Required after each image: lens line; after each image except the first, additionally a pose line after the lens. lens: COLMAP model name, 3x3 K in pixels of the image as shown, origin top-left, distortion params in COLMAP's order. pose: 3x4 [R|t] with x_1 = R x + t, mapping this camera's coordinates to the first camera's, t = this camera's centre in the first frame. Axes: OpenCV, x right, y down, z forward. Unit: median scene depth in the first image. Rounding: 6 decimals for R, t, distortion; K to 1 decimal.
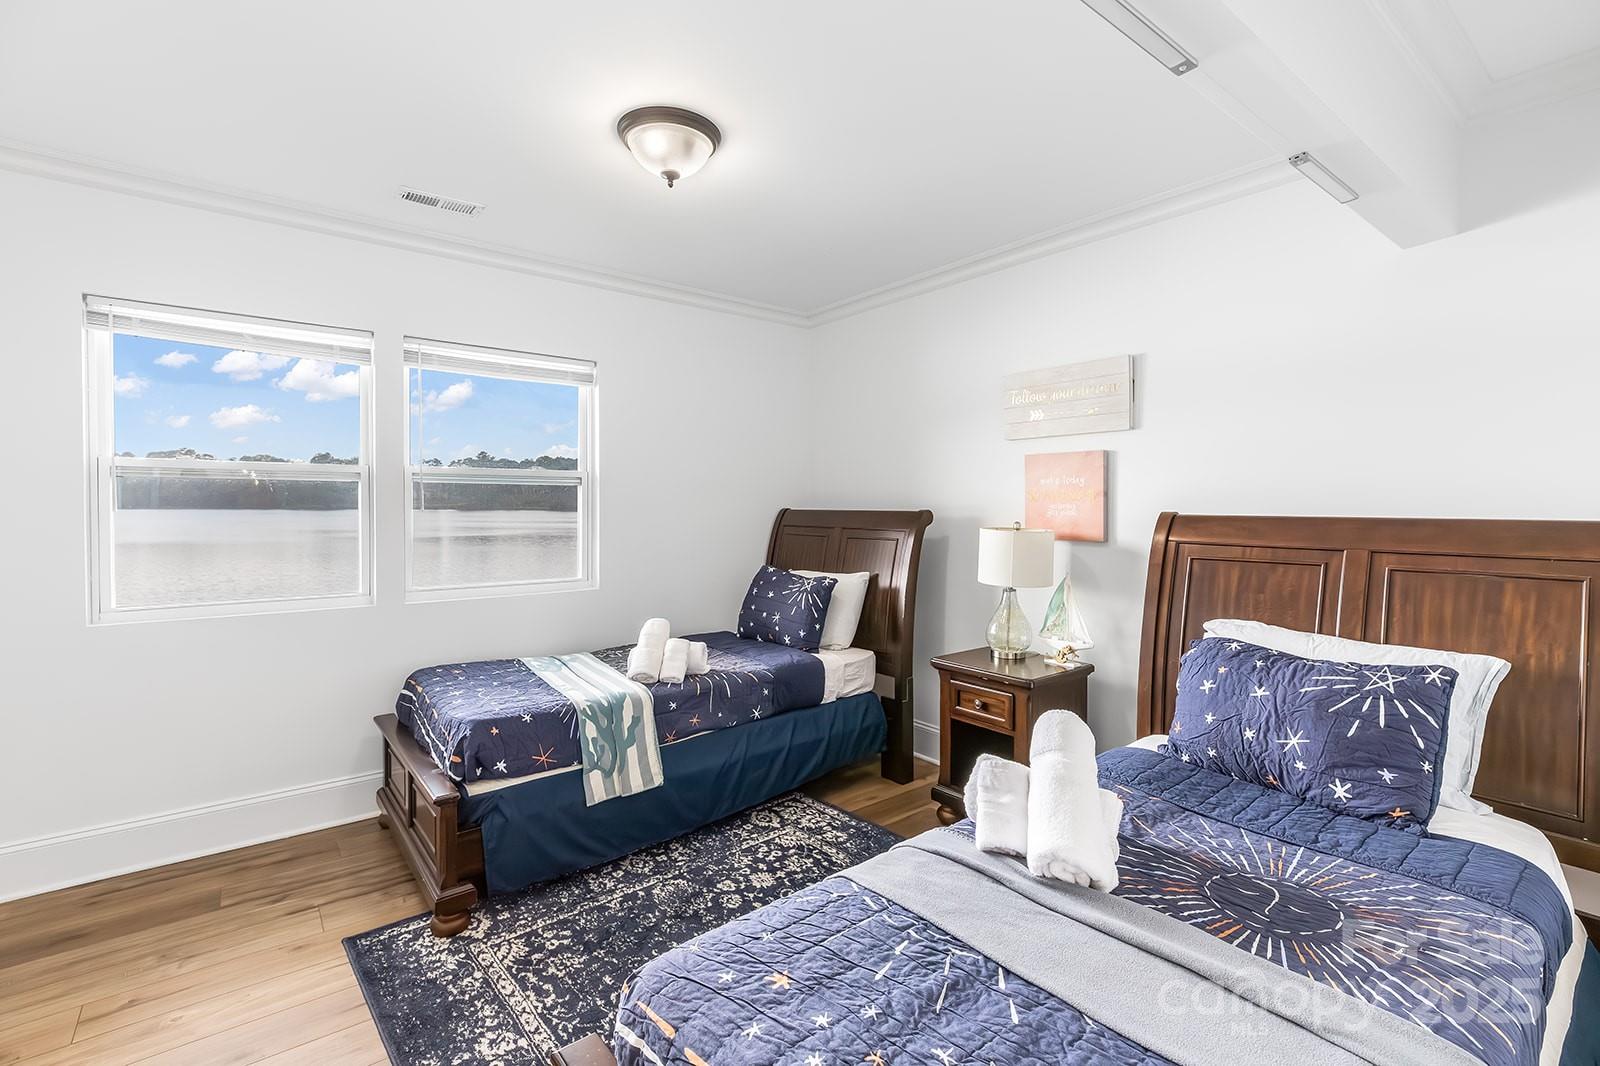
lens RADIAL K [[722.7, 0, 799.7], [0, 722.7, 526.2], [0, 0, 1]] dist [0.008052, -0.000815]
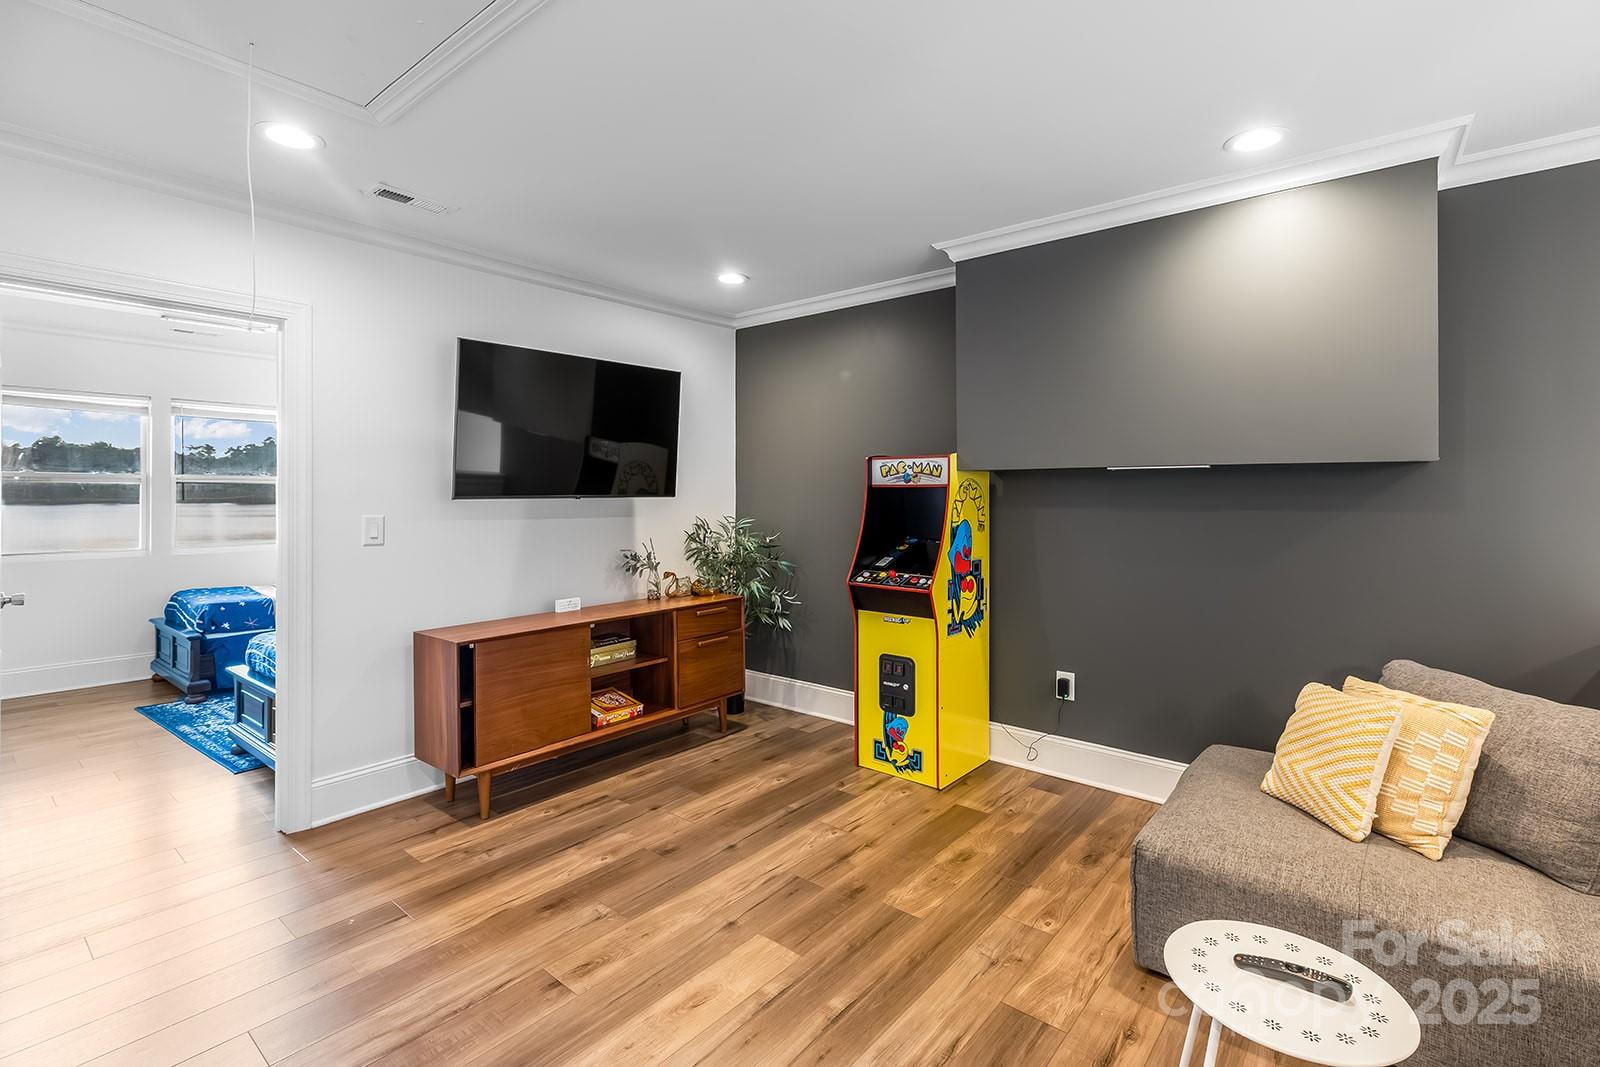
lens RADIAL K [[722.7, 0, 807.6], [0, 722.7, 496.9], [0, 0, 1]] dist [0.008052, -0.000815]
pose [[0.975530, -0.002551, 0.219854, 0.627629], [0.005826, 0.999882, -0.014248, 0.006192], [-0.219791, 0.015180, 0.975429, -1.159171]]
